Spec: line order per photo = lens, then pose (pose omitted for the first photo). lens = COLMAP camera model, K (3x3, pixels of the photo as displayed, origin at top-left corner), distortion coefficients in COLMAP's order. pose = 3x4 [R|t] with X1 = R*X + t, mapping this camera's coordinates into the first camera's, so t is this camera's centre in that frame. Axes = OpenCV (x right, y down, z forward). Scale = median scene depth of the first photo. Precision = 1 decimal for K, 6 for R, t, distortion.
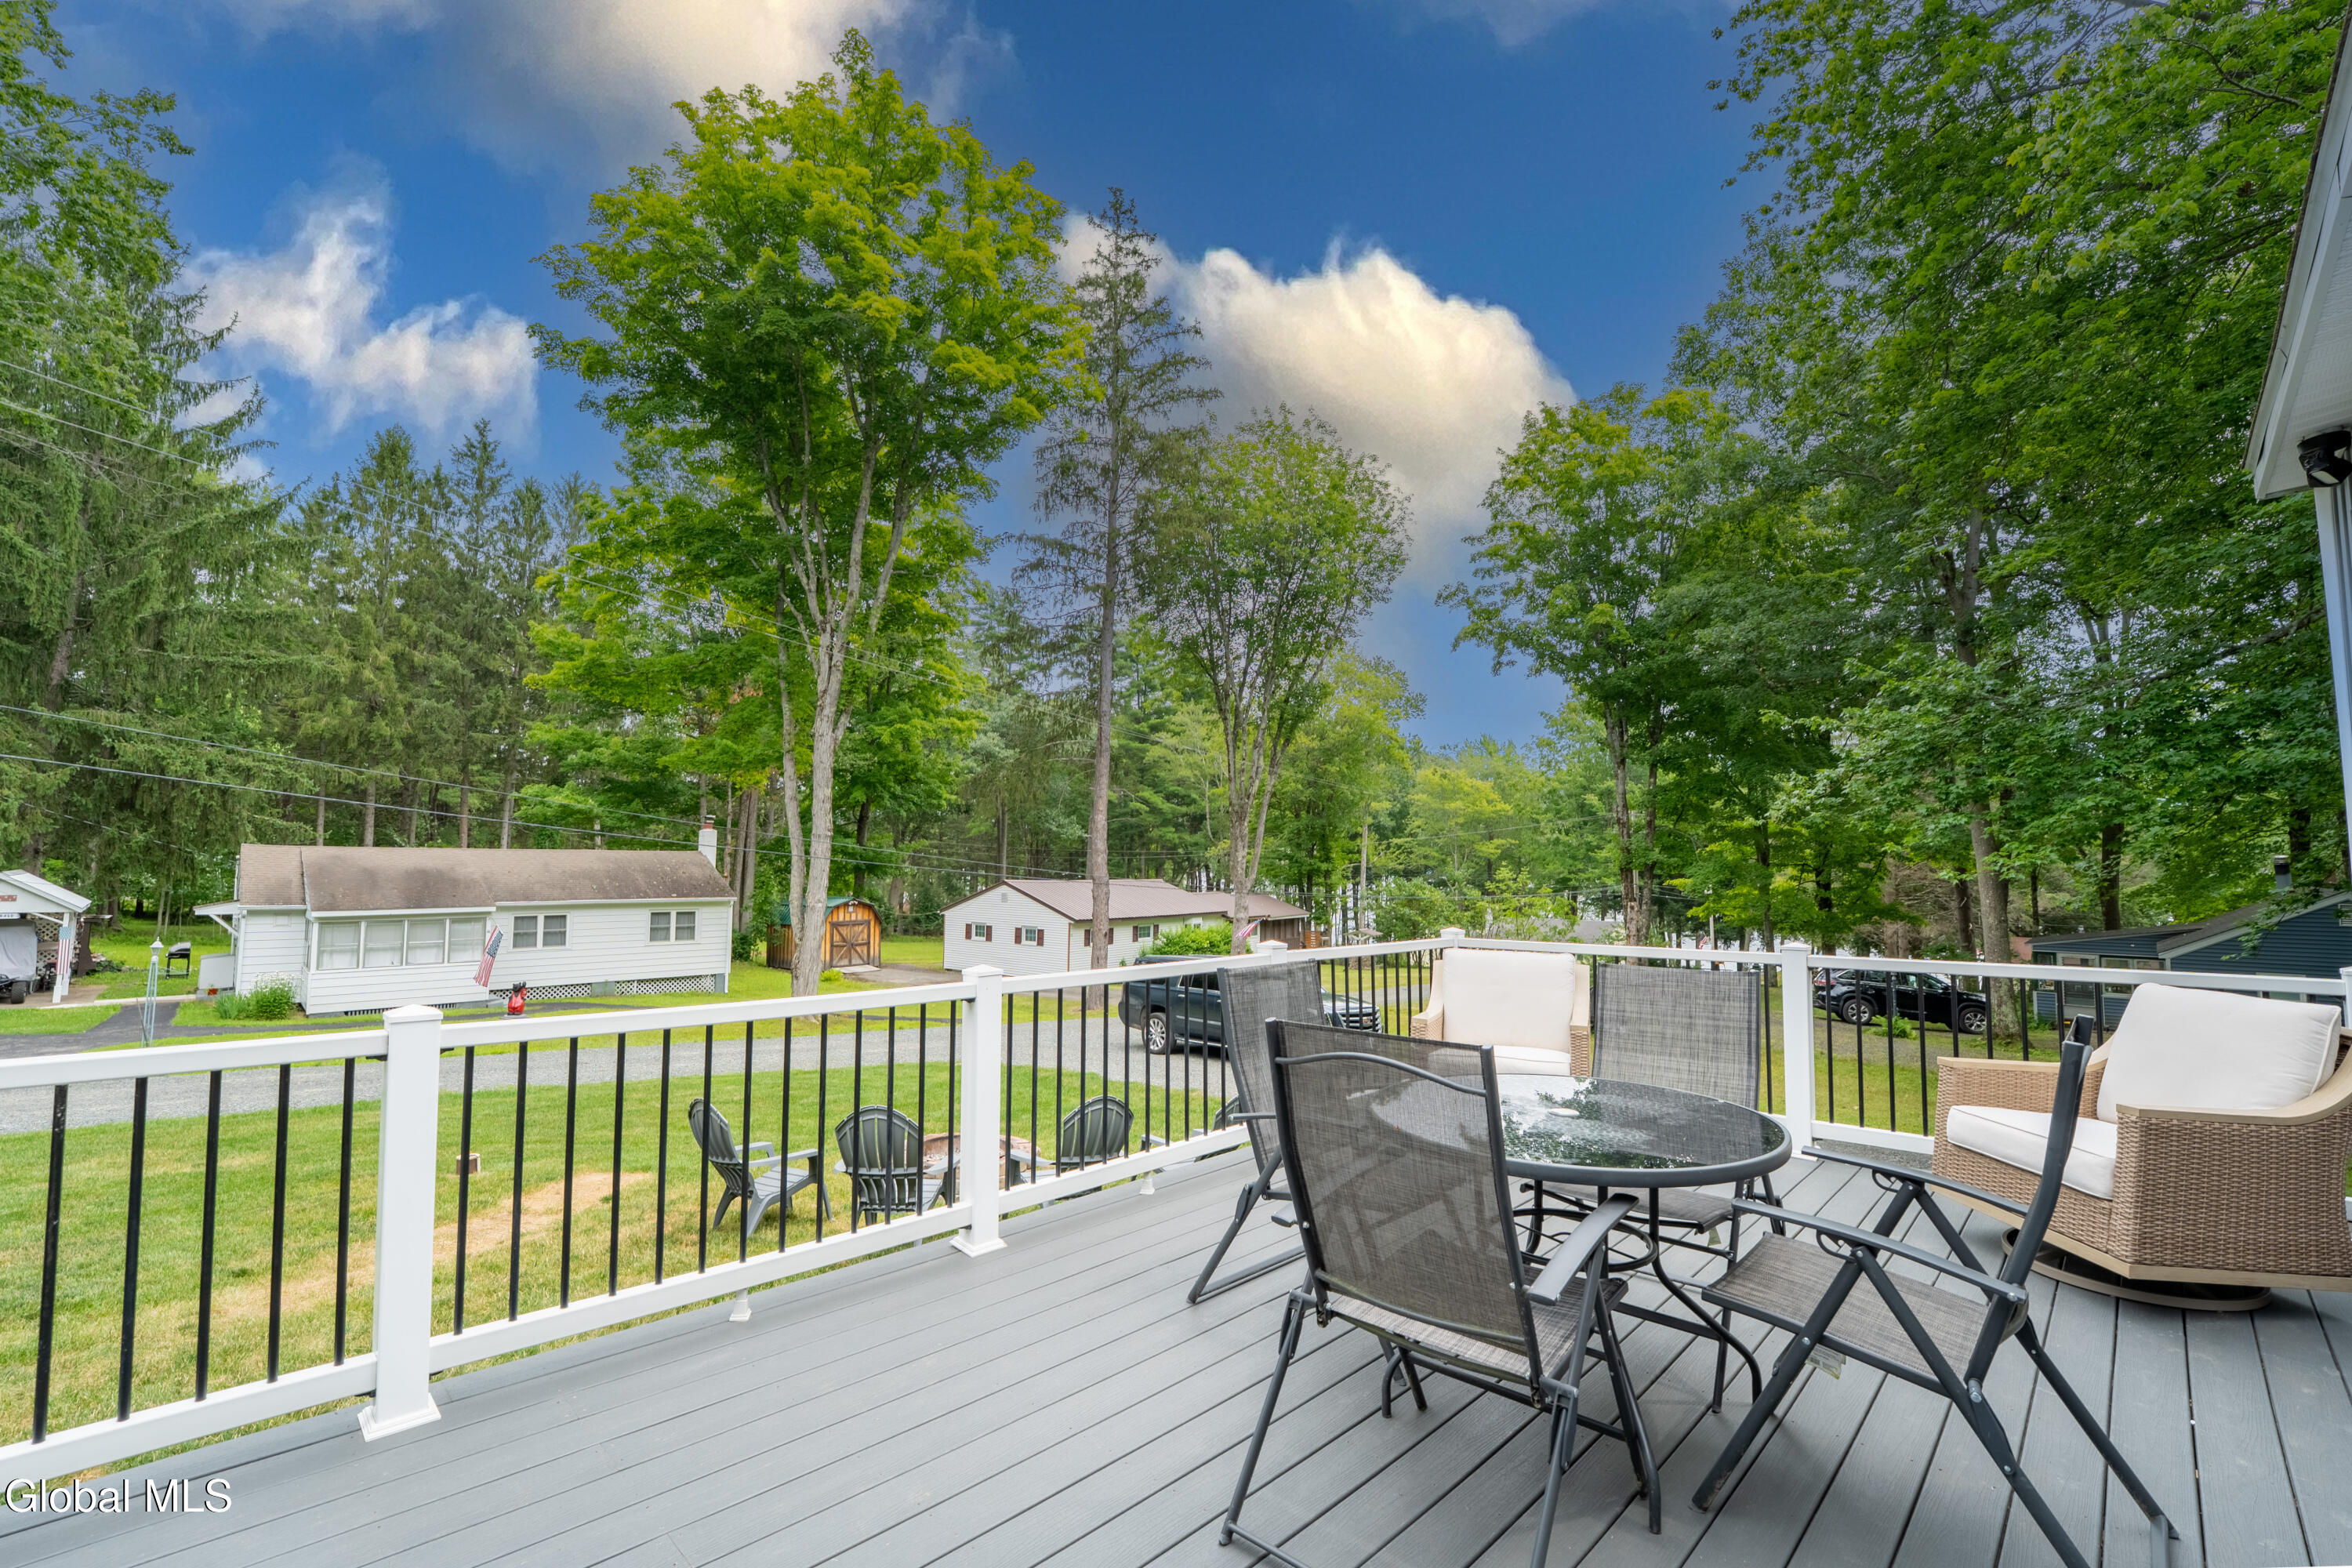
lens RADIAL K [[969.0, 0, 1180.3], [0, 969.0, 793.3], [0, 0, 1]] dist [-0.022973, 0.001220]
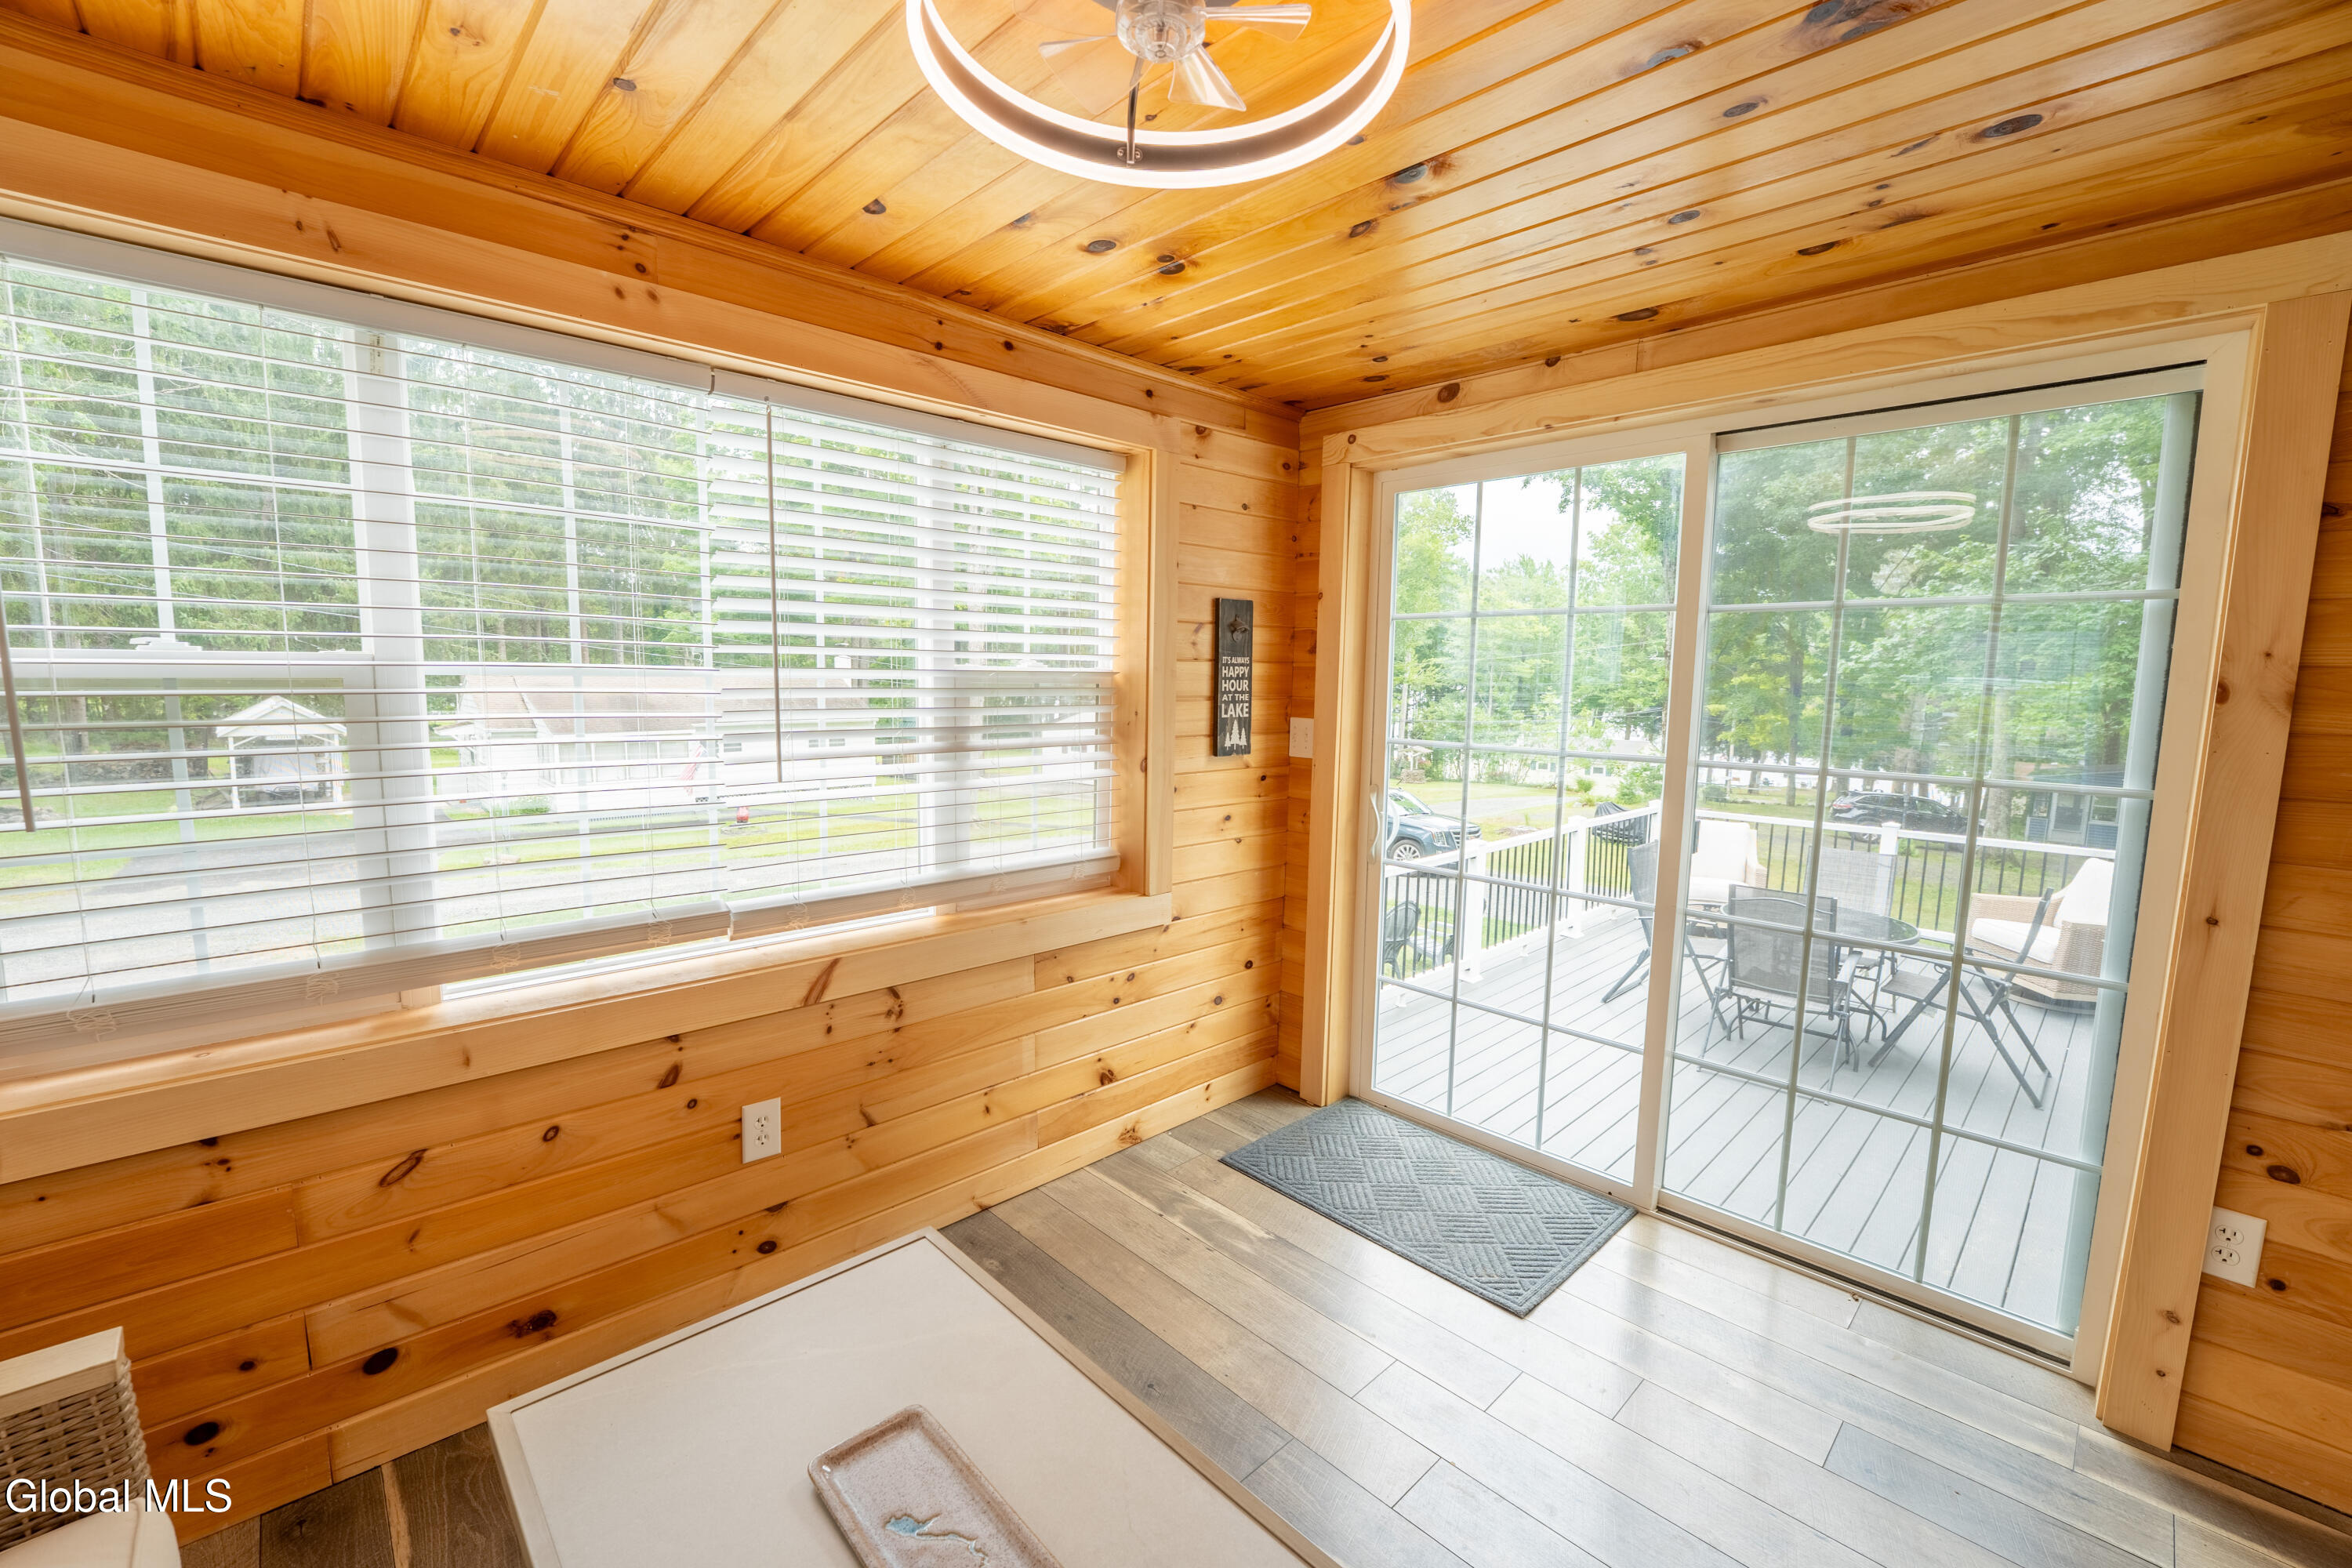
lens RADIAL K [[969.0, 0, 1188.7], [0, 969.0, 769.5], [0, 0, 1]] dist [-0.022973, 0.001220]
pose [[0.999862, 0.016458, -0.002388, -0.052545], [-0.015783, 0.984335, 0.175602, -0.018881], [0.005240, -0.175540, 0.984458, -0.057070]]
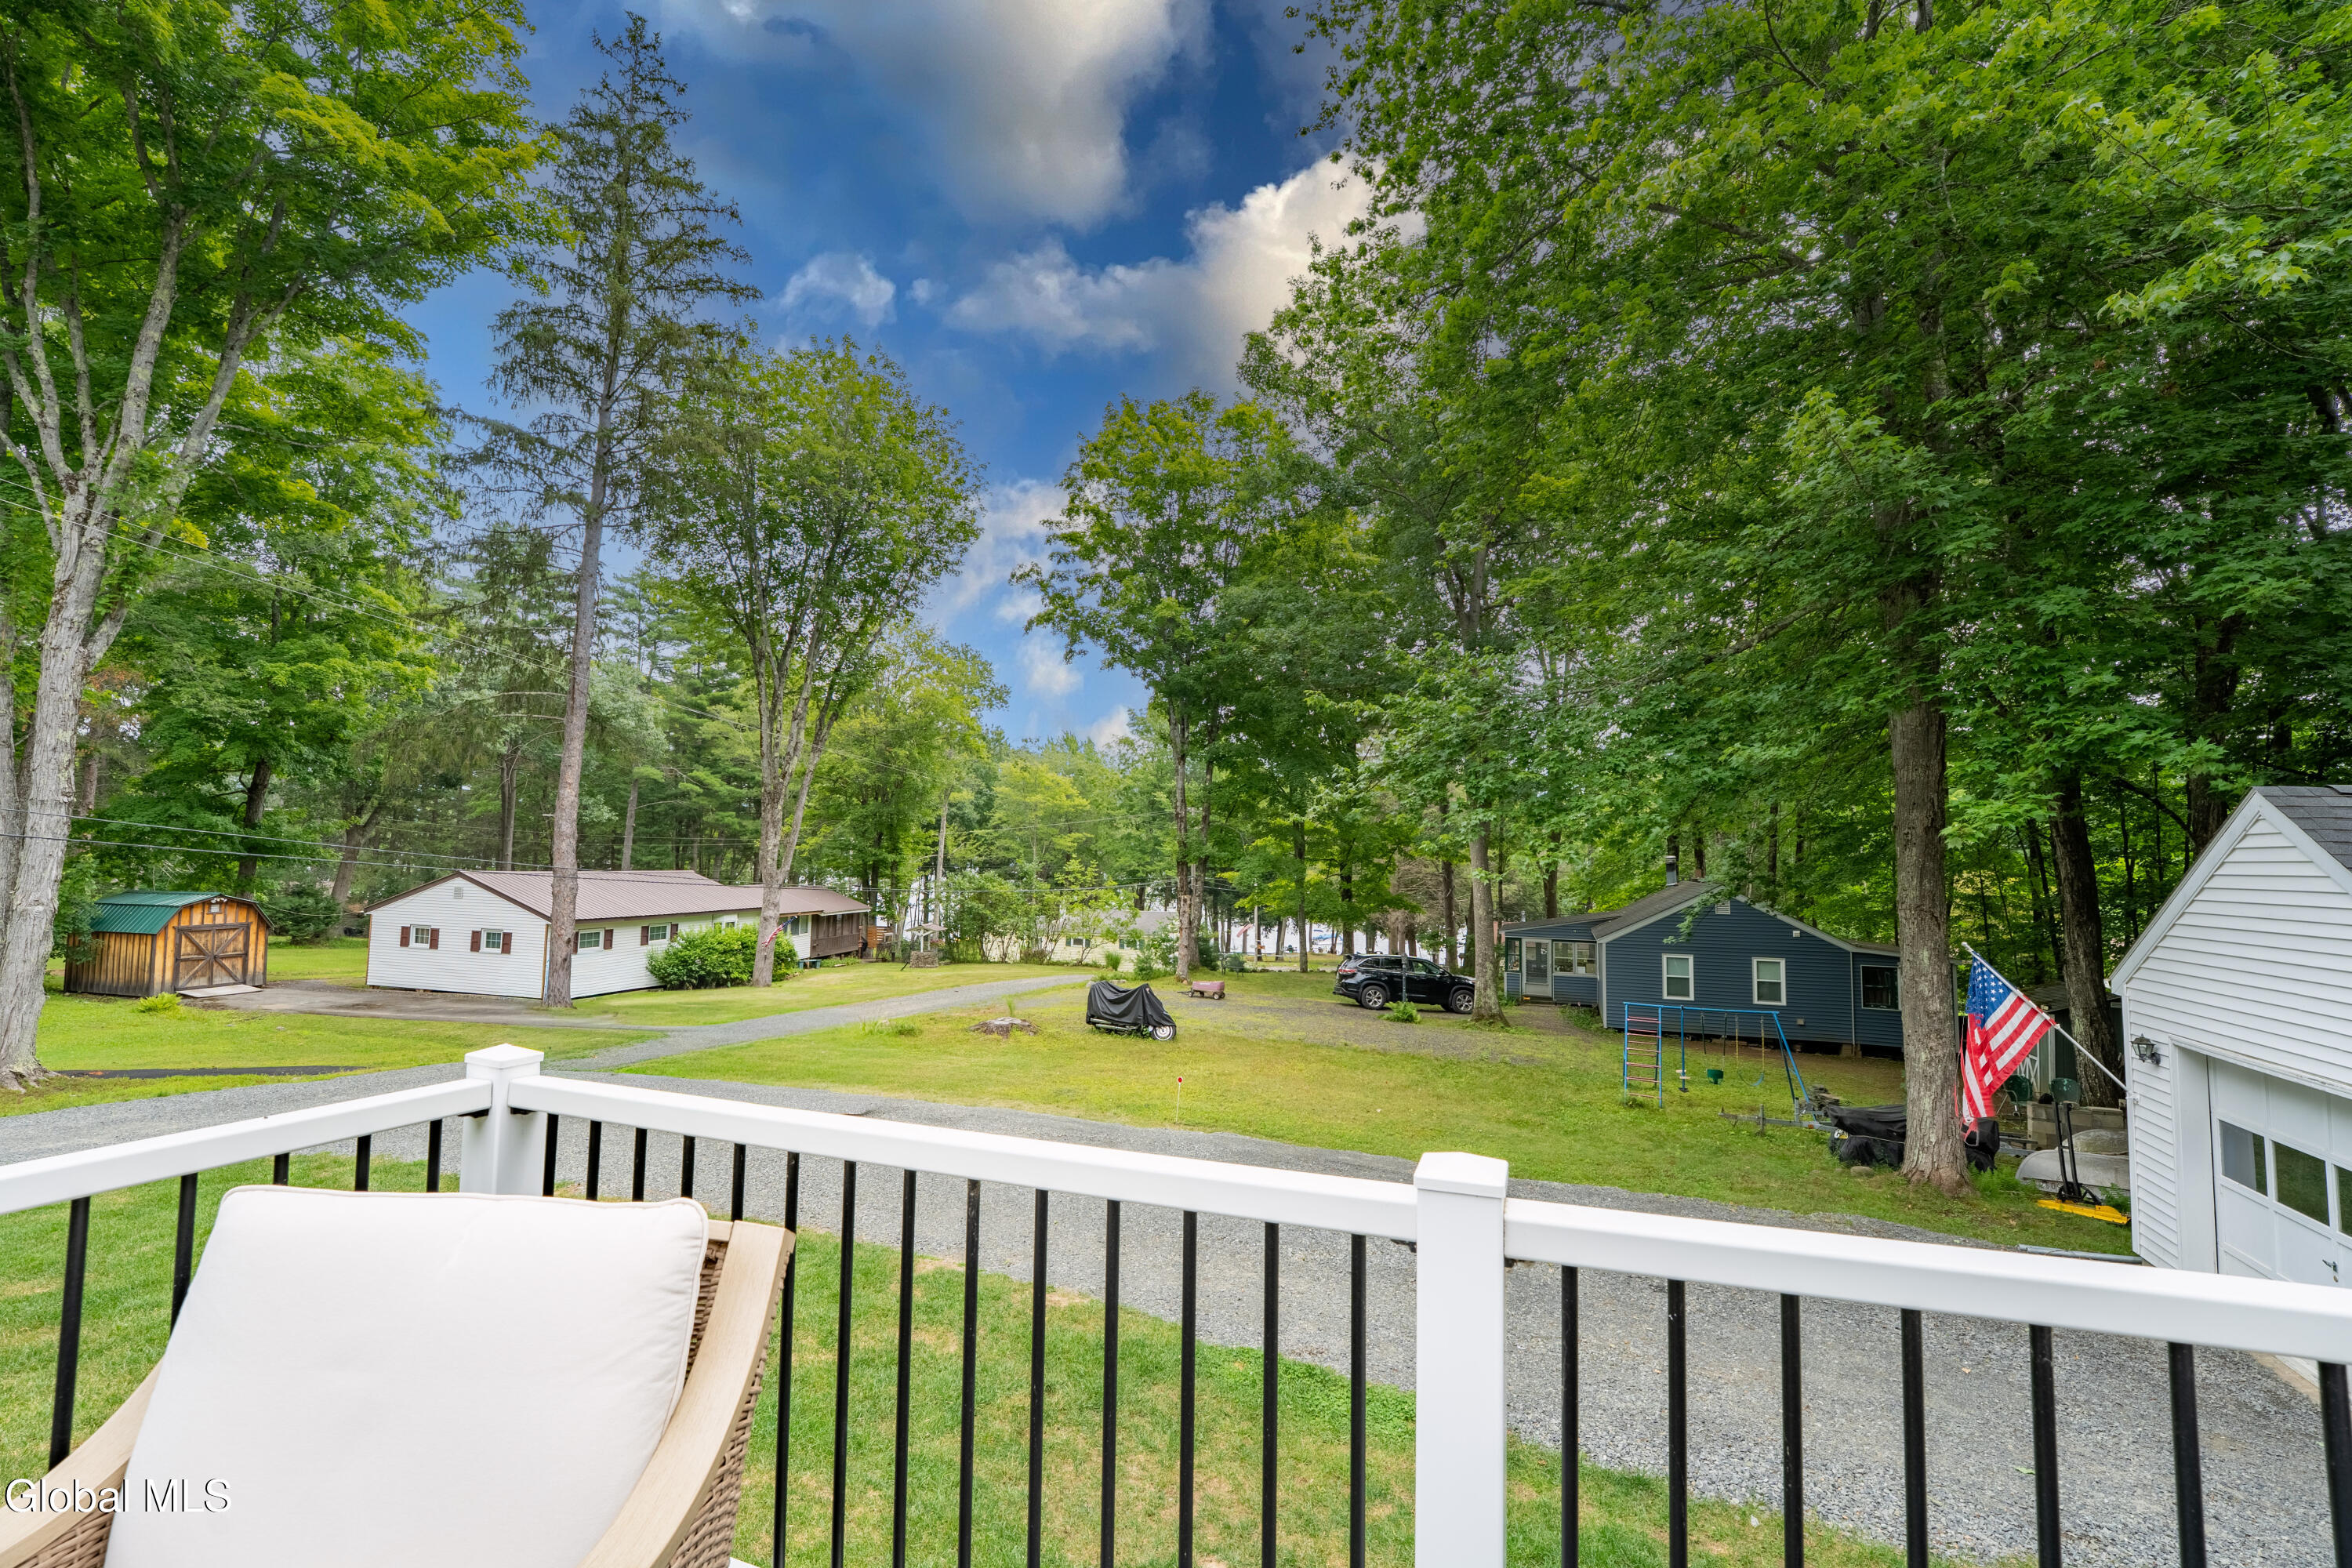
lens RADIAL K [[969.0, 0, 1162.8], [0, 969.0, 779.3], [0, 0, 1]] dist [-0.022973, 0.001220]
pose [[0.918738, 0.039729, 0.392865, 0.036721], [-0.037609, 0.999207, -0.013094, 0.004409], [-0.393074, -0.002745, 0.919503, 0.064290]]
